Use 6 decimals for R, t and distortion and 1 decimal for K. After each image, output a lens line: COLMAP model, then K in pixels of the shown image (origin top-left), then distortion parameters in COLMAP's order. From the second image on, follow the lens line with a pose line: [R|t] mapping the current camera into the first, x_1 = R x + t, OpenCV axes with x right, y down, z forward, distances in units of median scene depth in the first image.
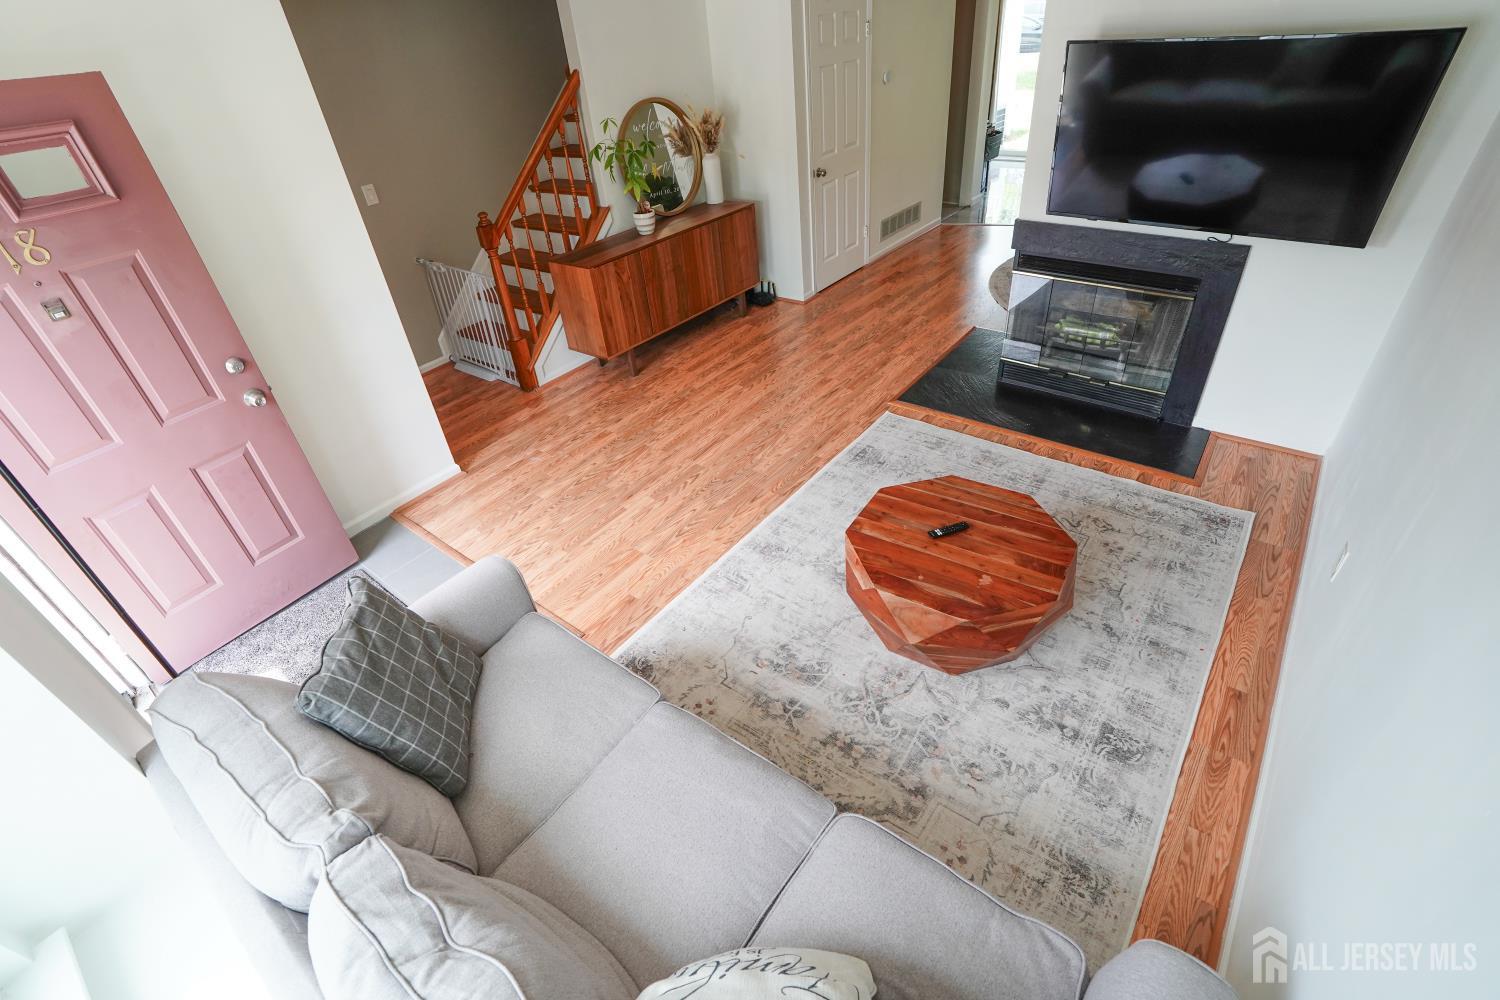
lens RADIAL K [[697.2, 0, 744.2], [0, 697.2, 502.1], [0, 0, 1]] dist [-0.075789, 0.029759]
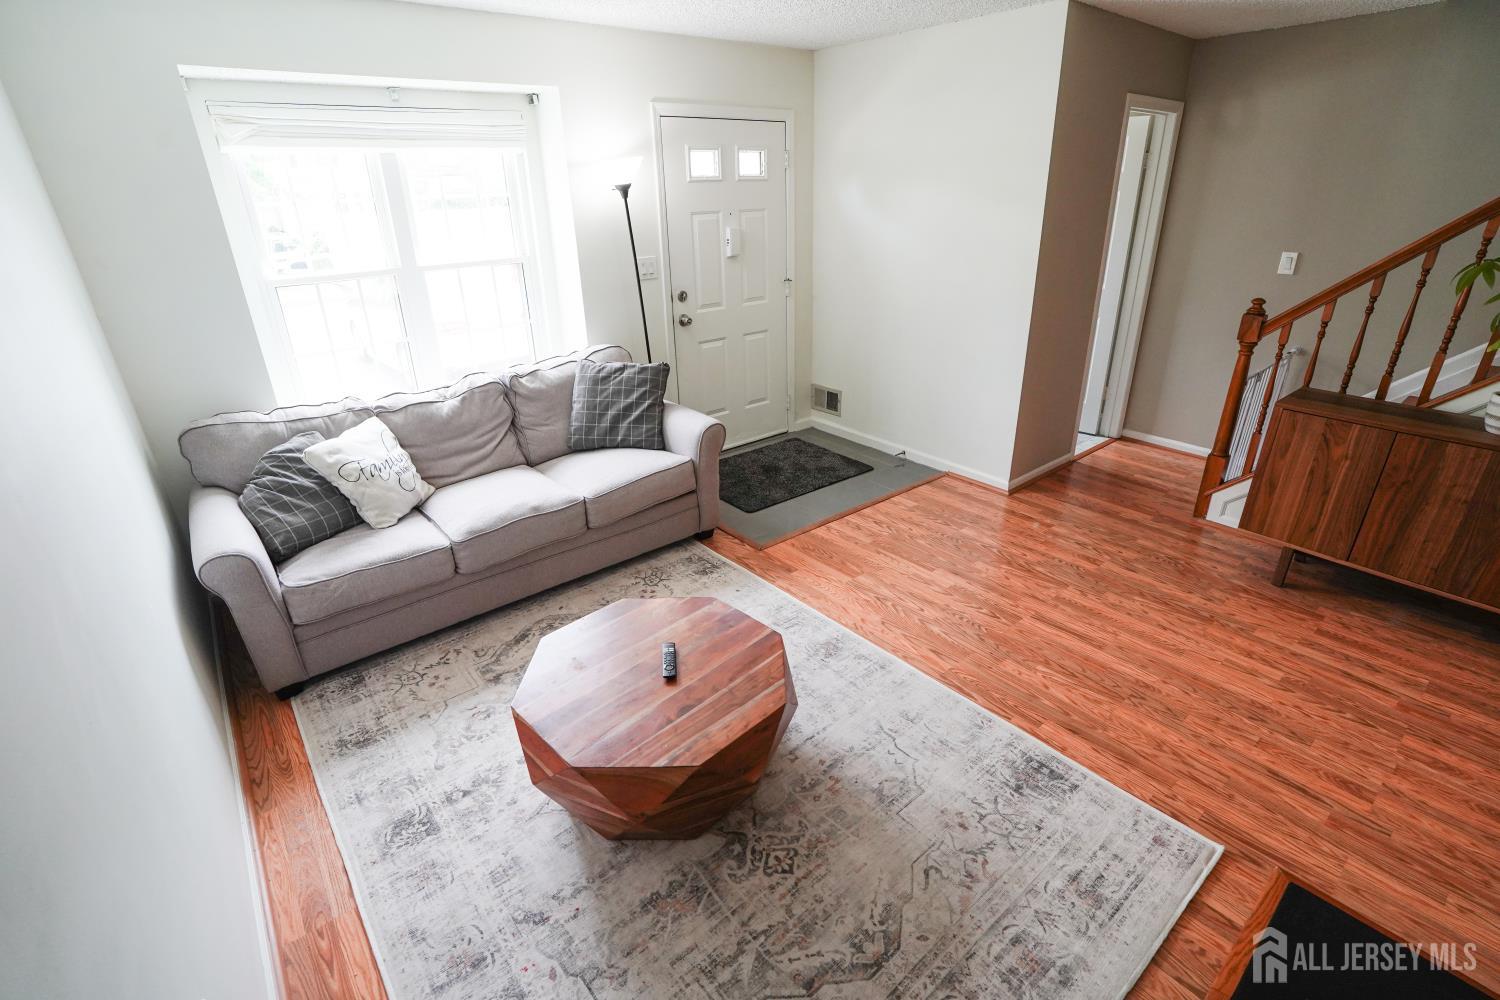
lens RADIAL K [[697.2, 0, 744.2], [0, 697.2, 502.1], [0, 0, 1]] dist [-0.075789, 0.029759]
pose [[-0.220315, 0.482046, -0.847994, 0.566869], [-0.543237, 0.661420, 0.517124, -0.355151], [0.810158, 0.574591, 0.116144, 0.565927]]
